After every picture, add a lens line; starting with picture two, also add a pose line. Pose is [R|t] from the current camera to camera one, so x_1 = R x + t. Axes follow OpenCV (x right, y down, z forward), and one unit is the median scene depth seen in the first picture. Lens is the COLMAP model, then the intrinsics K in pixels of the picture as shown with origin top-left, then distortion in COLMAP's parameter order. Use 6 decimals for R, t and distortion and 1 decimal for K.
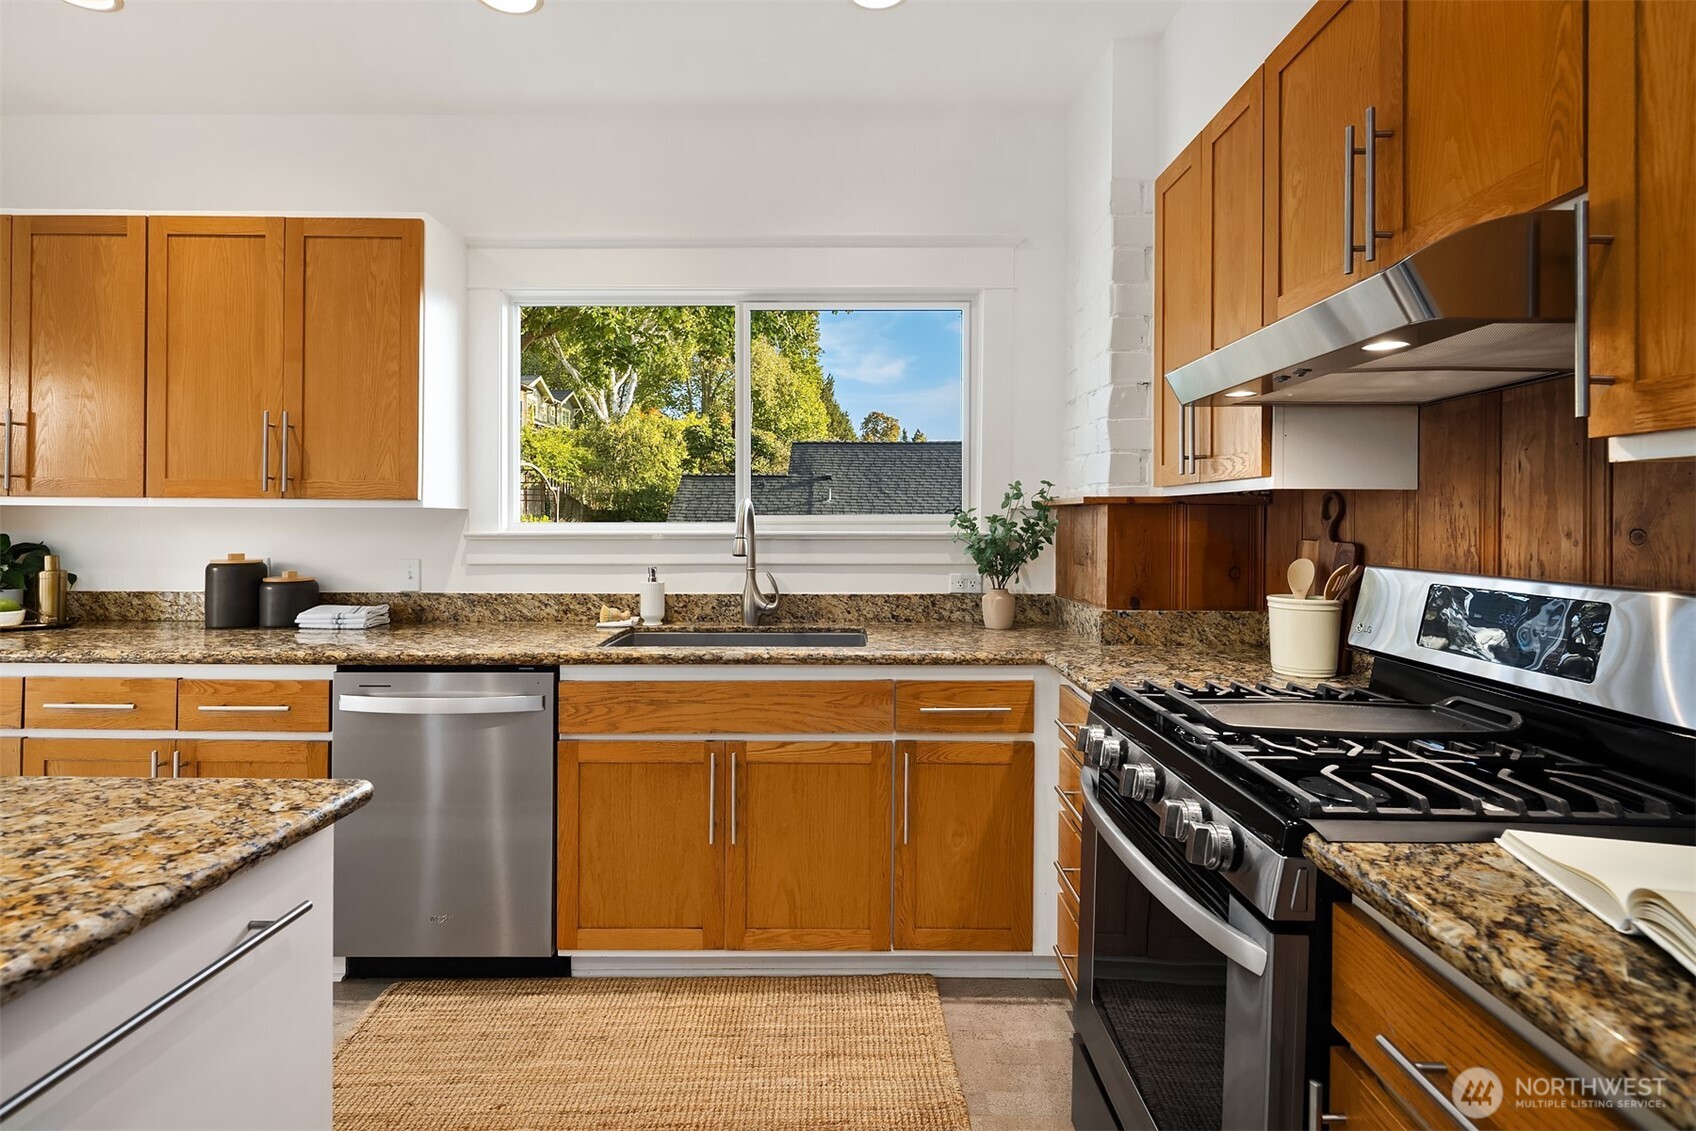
lens RADIAL K [[828.6, 0, 852.5], [0, 828.6, 519.8], [0, 0, 1]] dist [0.000791, -0.001457]
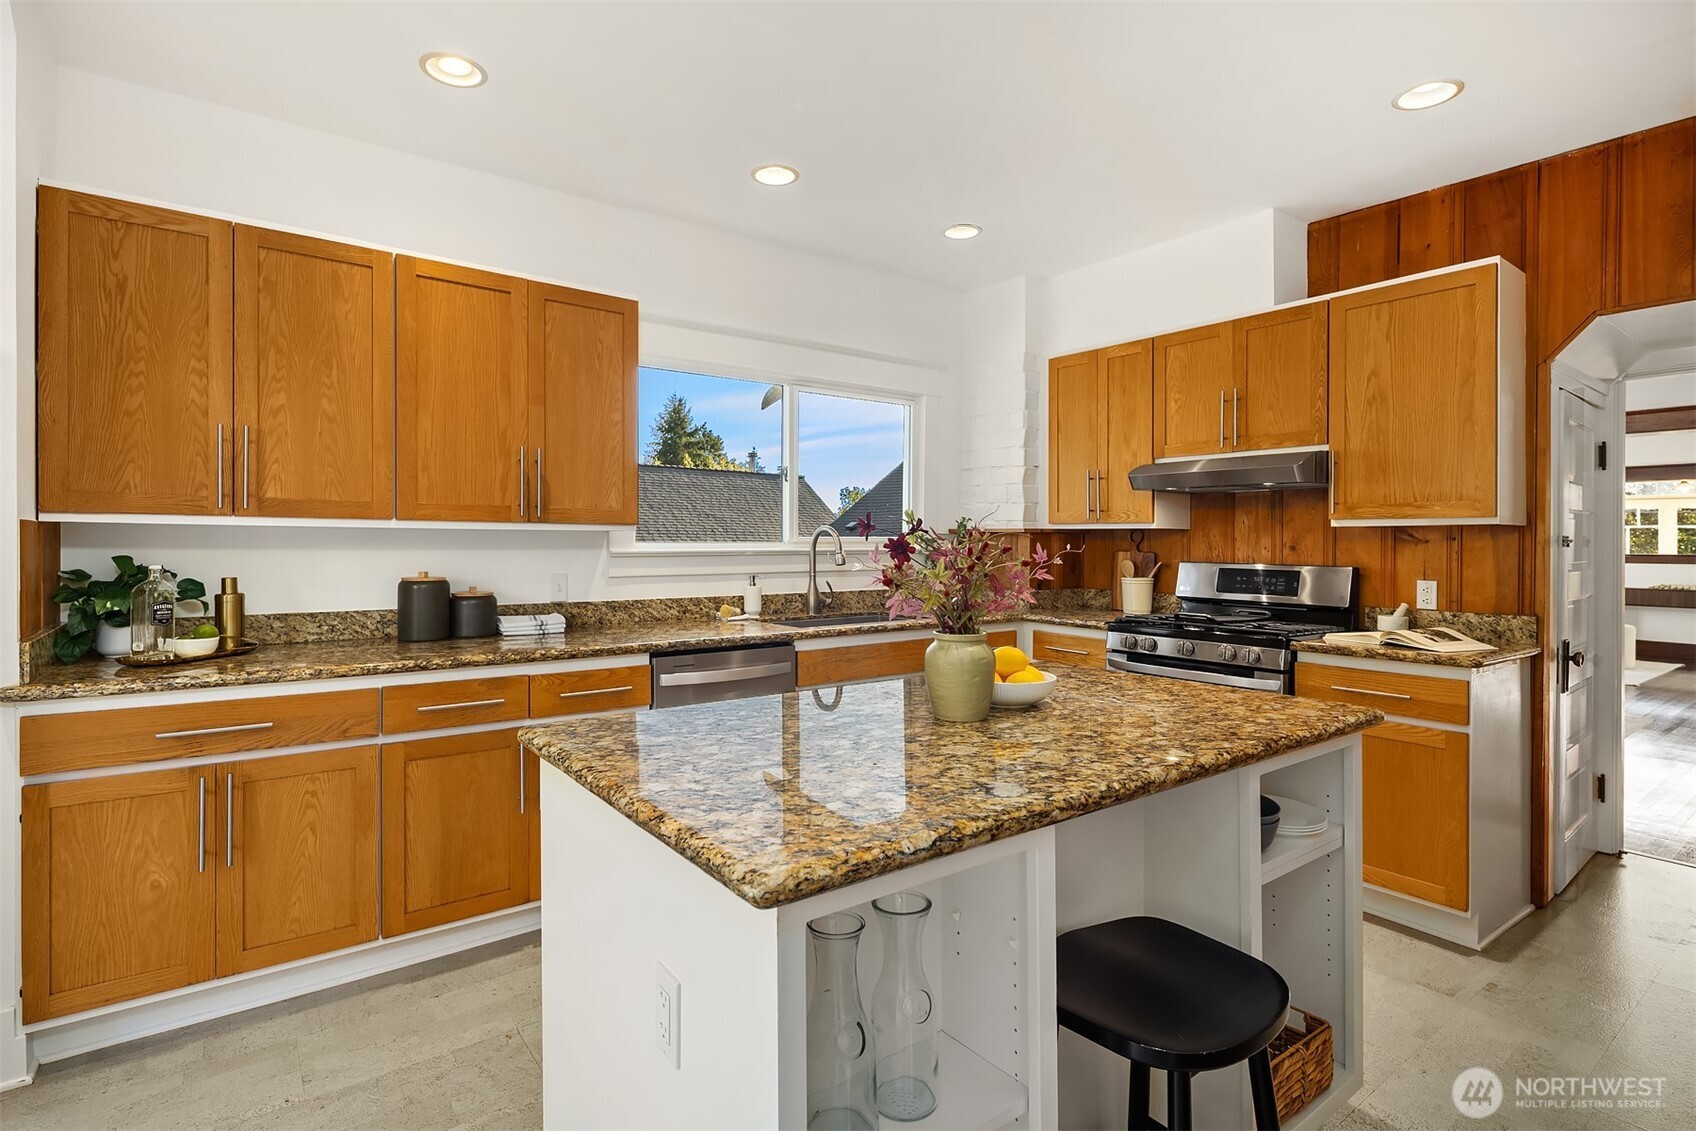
lens RADIAL K [[823.0, 0, 851.0], [0, 823.0, 539.8], [0, 0, 1]] dist [0.003156, -0.000968]
pose [[0.797527, 0.001407, 0.603281, -1.018583], [-0.004015, 0.999988, 0.002976, -0.006342], [-0.603269, -0.004796, 0.797523, -0.191611]]
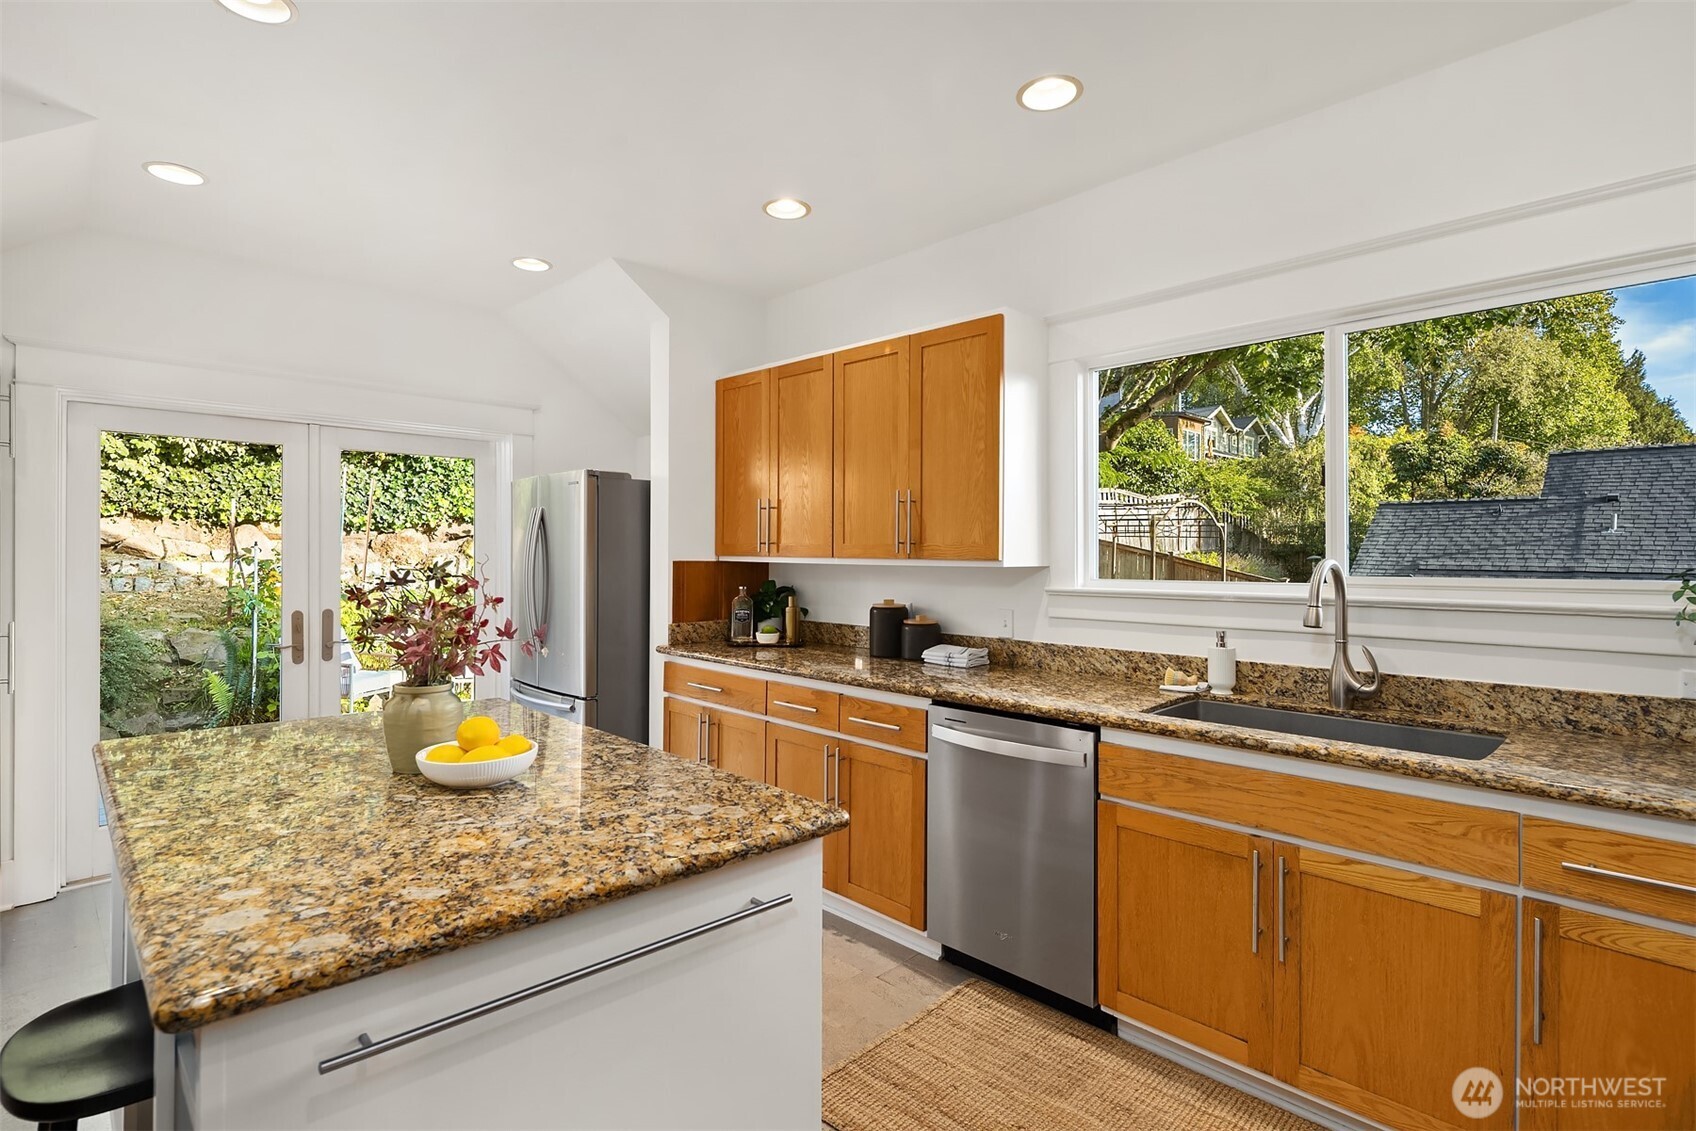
lens RADIAL K [[828.3, 0, 842.2], [0, 828.3, 552.3], [0, 0, 1]] dist [0.004665, -0.001788]
pose [[0.700216, -0.002065, -0.713928, 0.137119], [0.001997, 0.999998, -0.000935, -0.034411], [0.713928, -0.000771, 0.700219, 0.049253]]
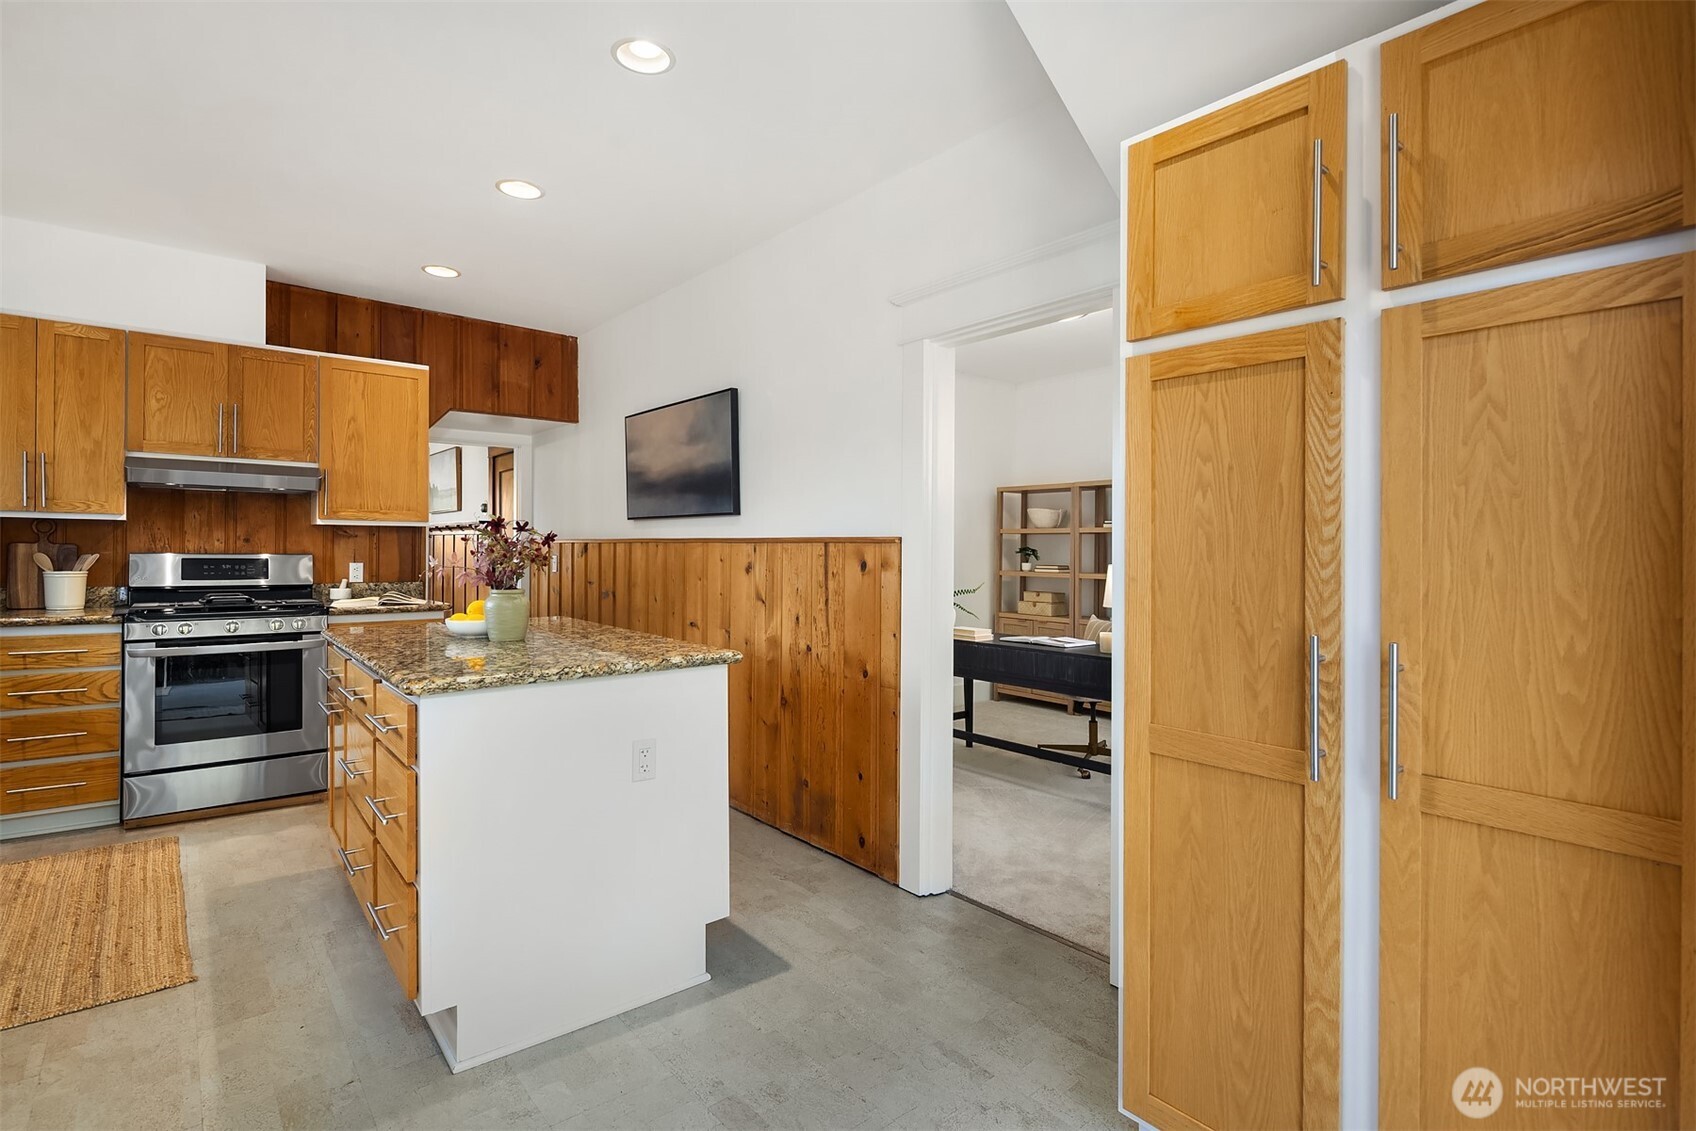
lens RADIAL K [[823.0, 0, 851.0], [0, 823.0, 539.8], [0, 0, 1]] dist [0.003156, -0.000968]
pose [[-0.642103, -0.001151, 0.766617, -1.696864], [-0.013510, 0.999861, -0.009814, 0.008204], [-0.766499, -0.016659, -0.642029, 0.631079]]
